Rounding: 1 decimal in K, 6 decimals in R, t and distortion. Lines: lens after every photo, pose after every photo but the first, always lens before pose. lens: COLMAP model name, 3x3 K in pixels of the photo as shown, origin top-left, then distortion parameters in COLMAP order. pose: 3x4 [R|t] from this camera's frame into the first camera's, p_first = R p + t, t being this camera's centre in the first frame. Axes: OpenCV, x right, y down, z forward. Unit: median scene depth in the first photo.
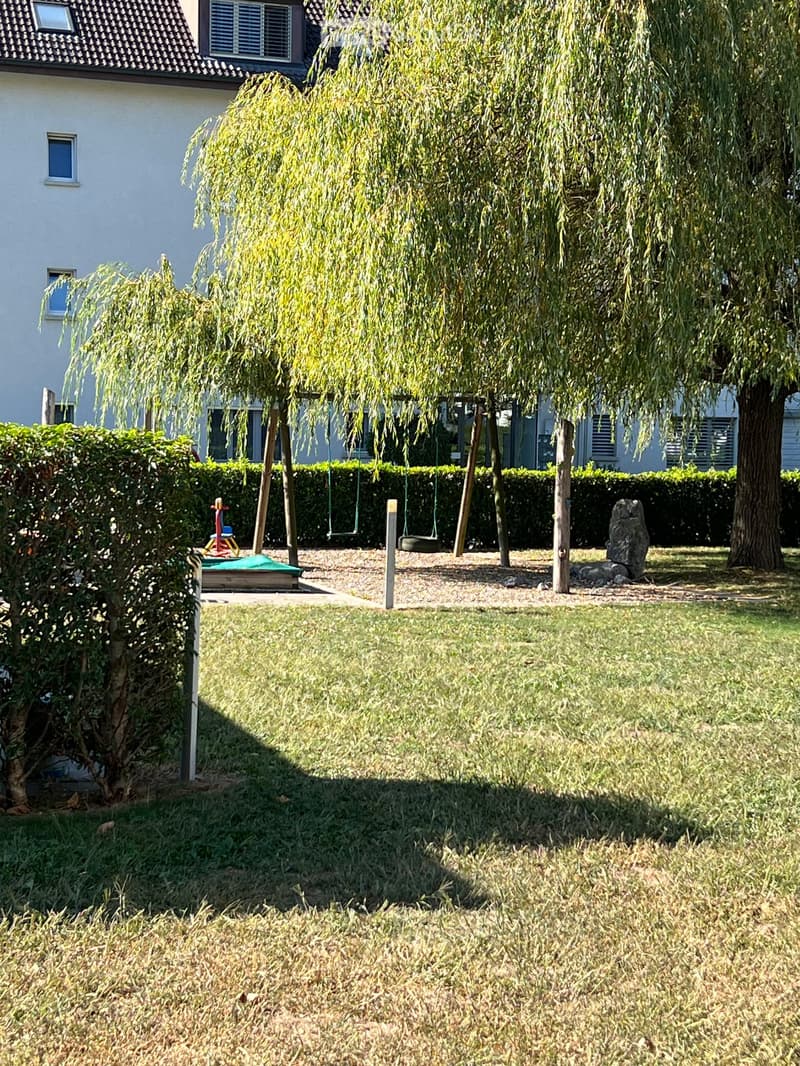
lens RADIAL K [[1822.8, 0, 400.0], [0, 1822.8, 533.0], [0, 0, 1]] dist [0.113482, -0.026133]
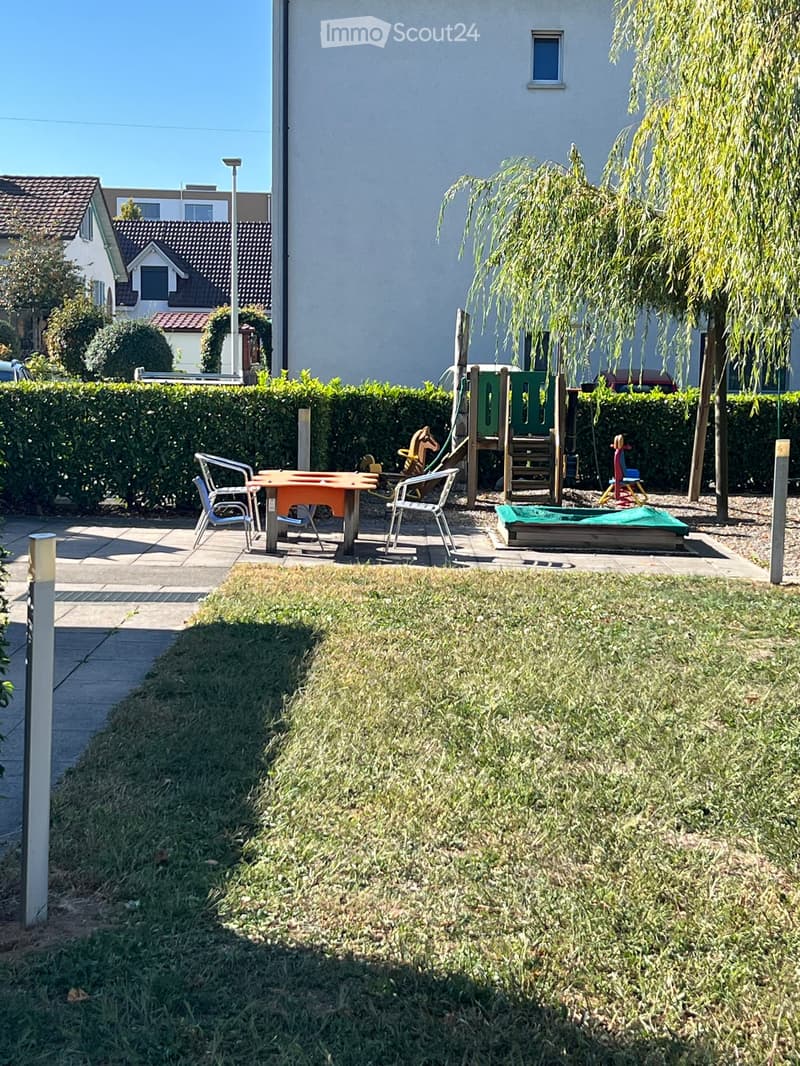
lens RADIAL K [[1822.8, 0, 400.0], [0, 1822.8, 533.0], [0, 0, 1]] dist [0.113482, -0.026133]
pose [[0.946912, 0.023495, -0.320632, 0.101710], [-0.011621, 0.999176, 0.038898, -0.008106], [0.321282, -0.033107, 0.946405, 0.245979]]
